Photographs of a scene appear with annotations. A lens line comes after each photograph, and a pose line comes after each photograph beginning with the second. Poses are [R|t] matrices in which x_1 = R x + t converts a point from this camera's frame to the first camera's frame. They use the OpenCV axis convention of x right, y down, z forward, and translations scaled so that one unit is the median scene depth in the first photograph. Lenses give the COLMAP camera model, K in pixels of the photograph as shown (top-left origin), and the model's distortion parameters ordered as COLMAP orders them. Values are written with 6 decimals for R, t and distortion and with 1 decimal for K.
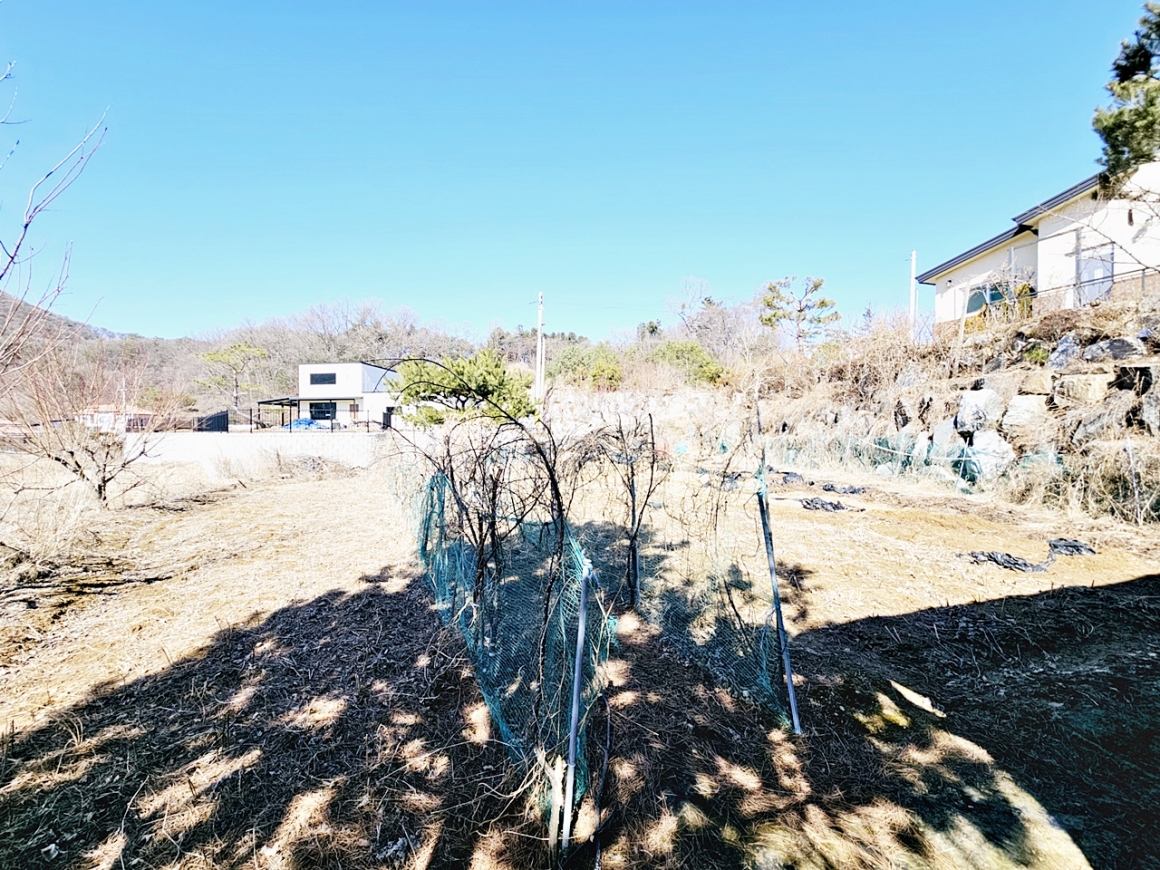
lens RADIAL K [[458.7, 0, 574.2], [0, 458.7, 436.2], [0, 0, 1]] dist [-0.000088, 0.000066]
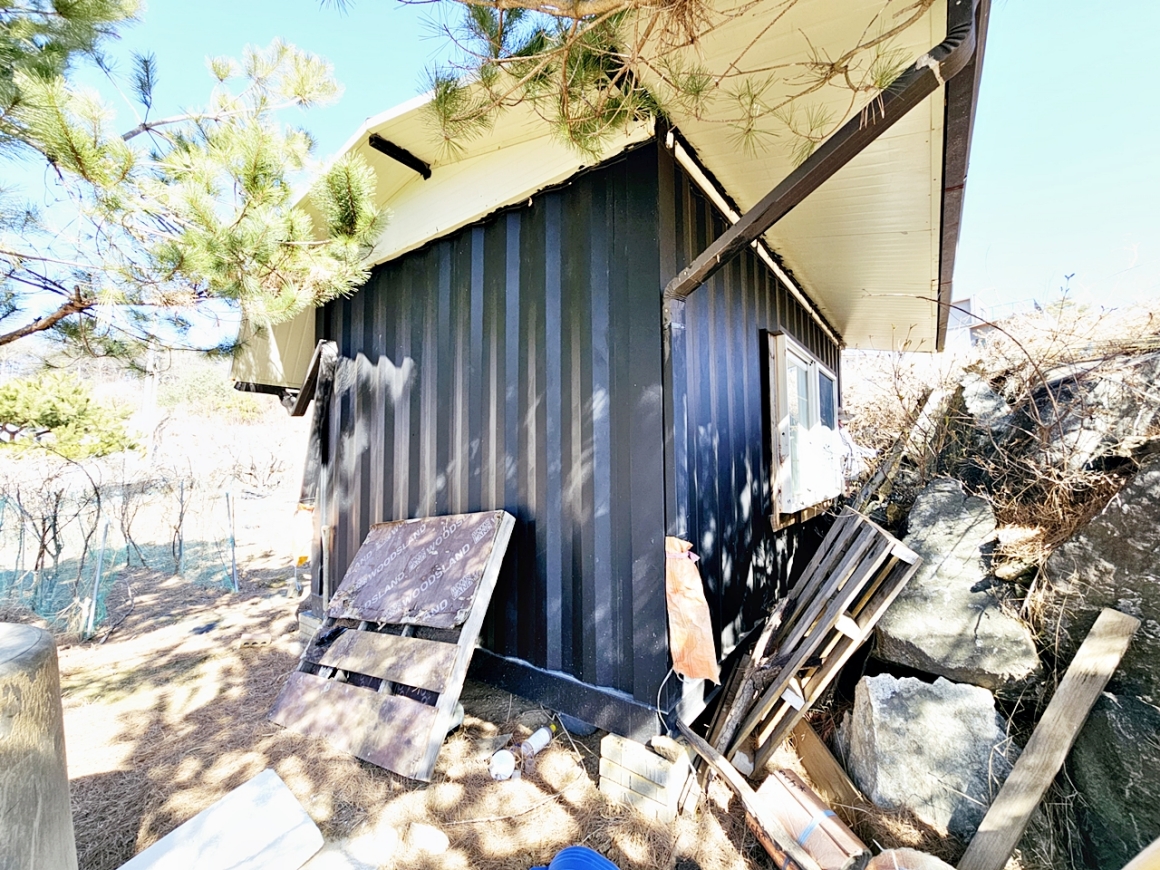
lens RADIAL K [[459.8, 0, 580.0], [0, 459.8, 435.0], [0, 0, 1]] dist [-0.000524, -0.000310]
pose [[0.787935, 0.028688, 0.615090, 0.050420], [0.018033, 0.997411, -0.069621, 0.003778], [-0.615495, 0.065948, 0.785377, -0.260829]]
